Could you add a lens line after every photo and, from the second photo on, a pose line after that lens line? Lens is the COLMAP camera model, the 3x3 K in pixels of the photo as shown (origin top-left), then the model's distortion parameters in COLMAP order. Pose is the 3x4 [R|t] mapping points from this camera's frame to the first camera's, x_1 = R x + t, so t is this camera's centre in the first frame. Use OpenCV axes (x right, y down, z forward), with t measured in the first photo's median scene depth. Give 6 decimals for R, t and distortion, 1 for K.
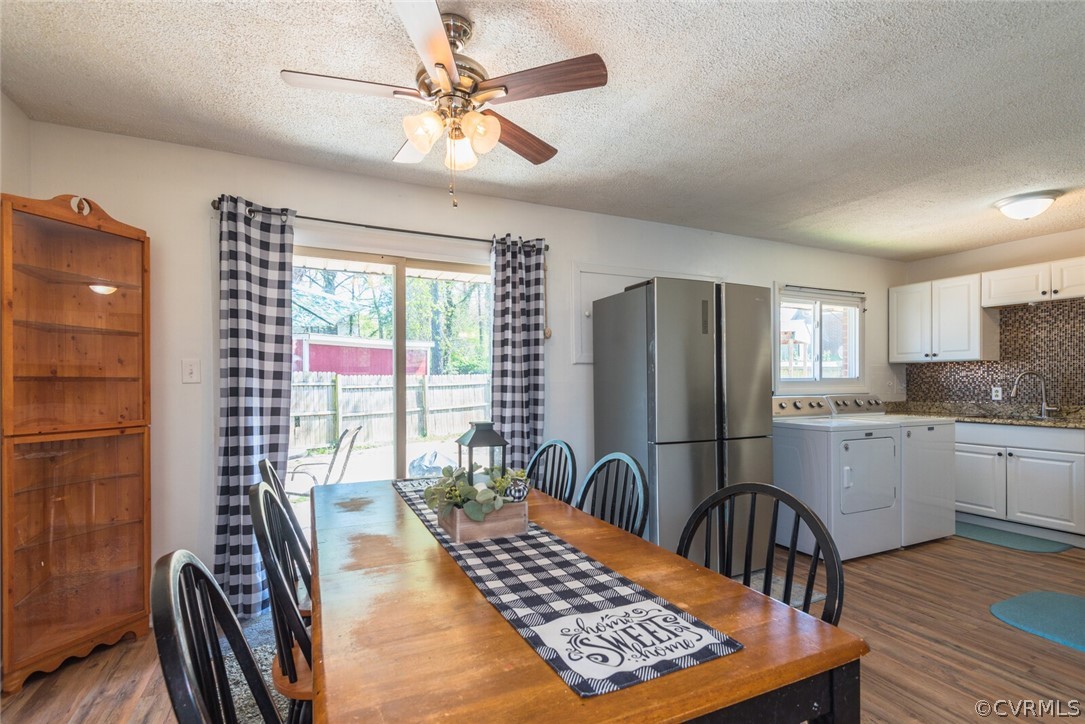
lens RADIAL K [[505.5, 0, 543.2], [0, 505.5, 384.6], [0, 0, 1]] dist [0.036285, -0.022279]
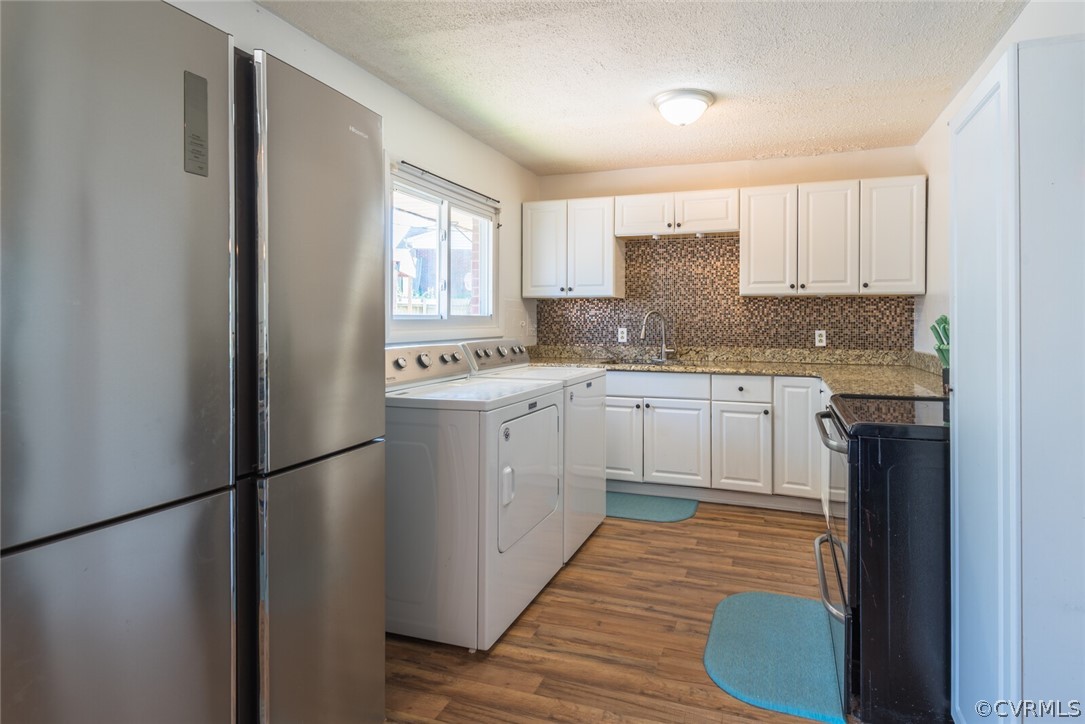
lens RADIAL K [[558.4, 0, 604.9], [0, 558.4, 318.3], [0, 0, 1]] dist [0.028937, -0.000237]
pose [[0.684498, 0.008426, 0.728966, 0.155443], [-0.001375, 0.999946, -0.010267, -0.001748], [-0.729013, 0.006025, 0.684473, 0.365466]]
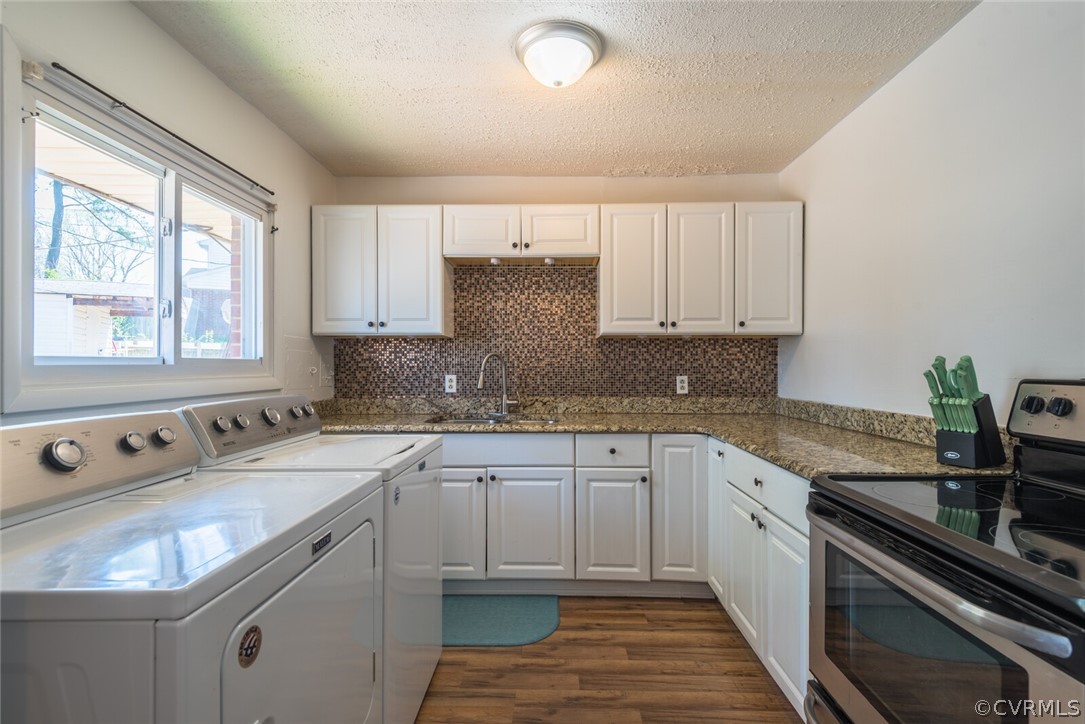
lens RADIAL K [[496.4, 0, 548.9], [0, 496.4, 361.4], [0, 0, 1]] dist [0.037780, -0.021258]
pose [[0.453349, 0.010273, 0.891274, 0.338221], [0.004346, 0.999896, -0.013736, -0.003608], [-0.891322, 0.010101, 0.453258, 0.582400]]
